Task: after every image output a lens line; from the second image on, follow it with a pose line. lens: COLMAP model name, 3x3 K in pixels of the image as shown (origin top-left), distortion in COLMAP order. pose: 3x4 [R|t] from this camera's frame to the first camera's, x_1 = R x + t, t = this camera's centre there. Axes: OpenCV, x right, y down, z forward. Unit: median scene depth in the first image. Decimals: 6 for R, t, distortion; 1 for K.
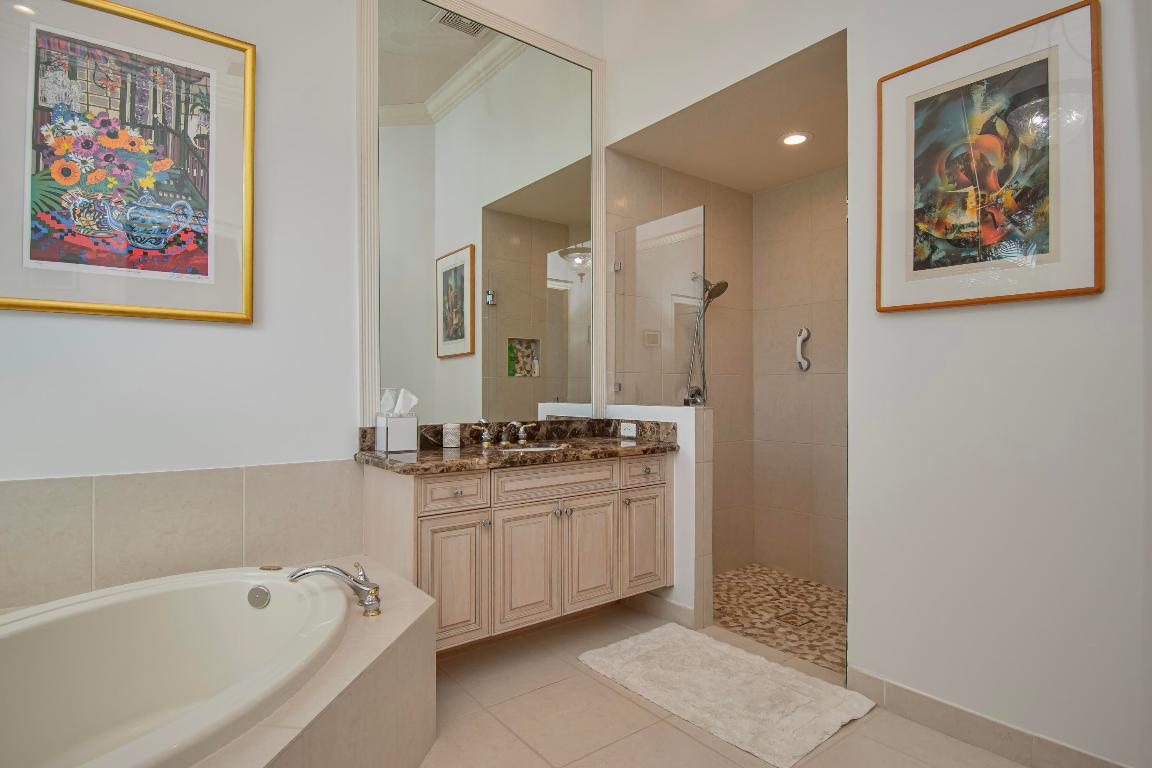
lens RADIAL K [[589.0, 0, 581.1], [0, 589.0, 387.2], [0, 0, 1]] dist [0.017676, -0.027392]
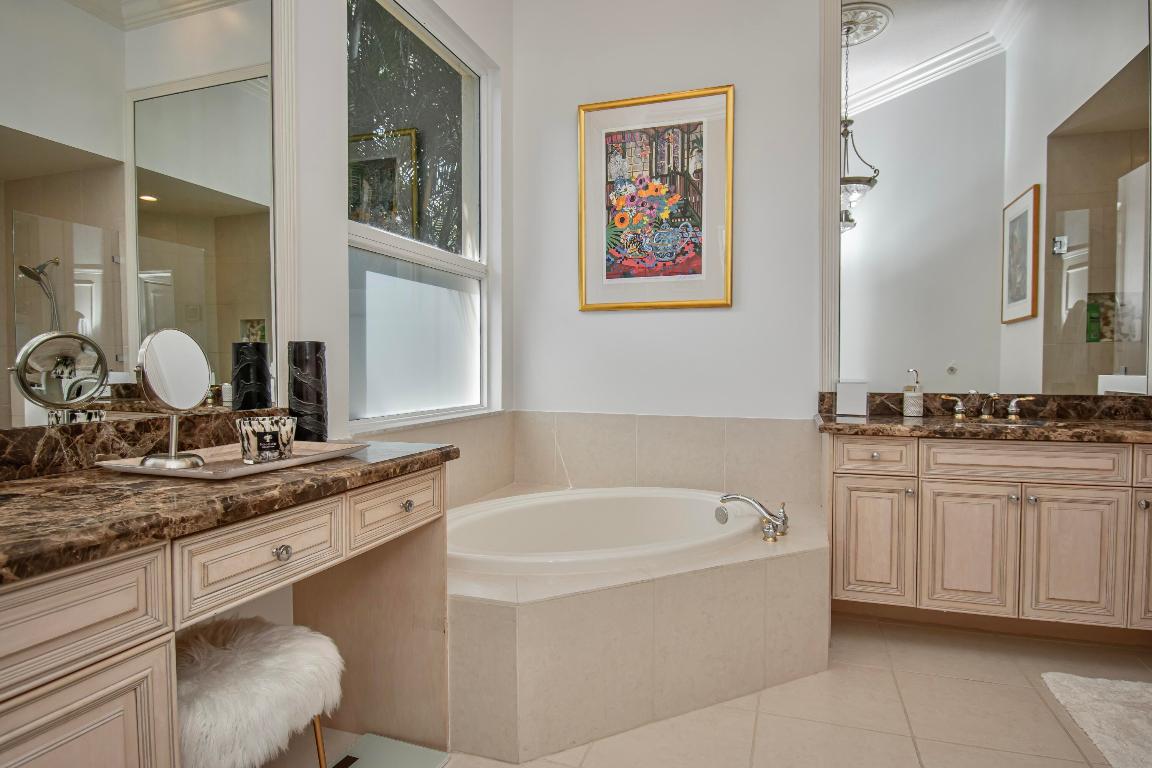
lens RADIAL K [[619.9, 0, 601.9], [0, 619.9, 386.0], [0, 0, 1]] dist [-0.003080, -0.018490]
pose [[0.572700, 0.025234, -0.819377, 0.413187], [0.006288, 0.999361, 0.035172, 0.016357], [0.819741, -0.025295, 0.572175, -0.004465]]
